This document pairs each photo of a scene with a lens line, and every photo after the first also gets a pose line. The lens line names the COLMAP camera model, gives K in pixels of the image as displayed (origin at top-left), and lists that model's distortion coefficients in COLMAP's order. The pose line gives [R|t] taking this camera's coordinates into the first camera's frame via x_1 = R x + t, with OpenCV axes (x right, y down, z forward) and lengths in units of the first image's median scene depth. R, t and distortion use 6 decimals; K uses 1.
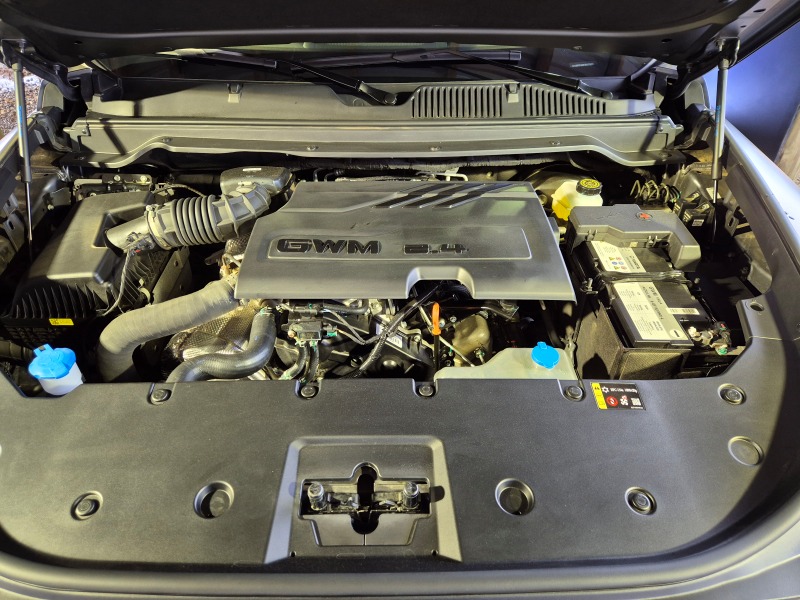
lens RADIAL K [[546.9, 0, 389.4], [0, 546.9, 307.9], [0, 0, 1]] dist [0.063848, -0.058427]
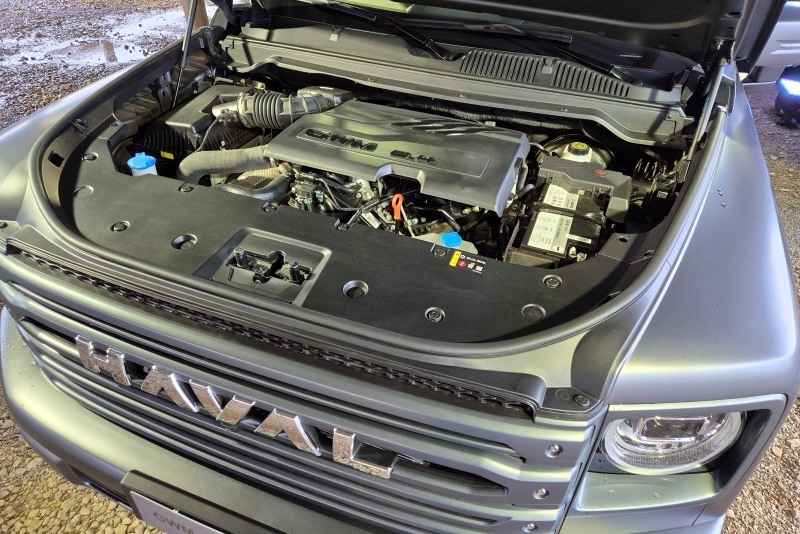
lens RADIAL K [[557.5, 0, 397.7], [0, 557.5, 270.2], [0, 0, 1]] dist [0.065979, -0.063257]
pose [[0.930161, 0.250454, -0.268466, 0.441776], [-0.265797, 0.963783, -0.021794, 0.180170], [0.253284, 0.091630, 0.963043, -0.256343]]
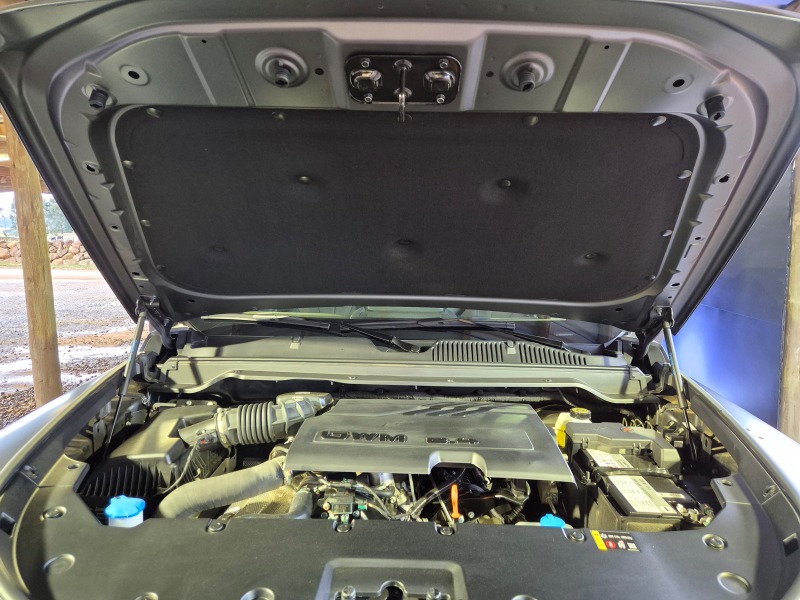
lens RADIAL K [[546.9, 0, 401.3], [0, 546.9, 291.2], [0, 0, 1]] dist [0.063848, -0.058427]
pose [[0.999593, 0.020012, -0.020329, -0.009508], [-0.027927, 0.831873, -0.554263, 0.266690], [0.005819, 0.554605, 0.832093, -0.166867]]
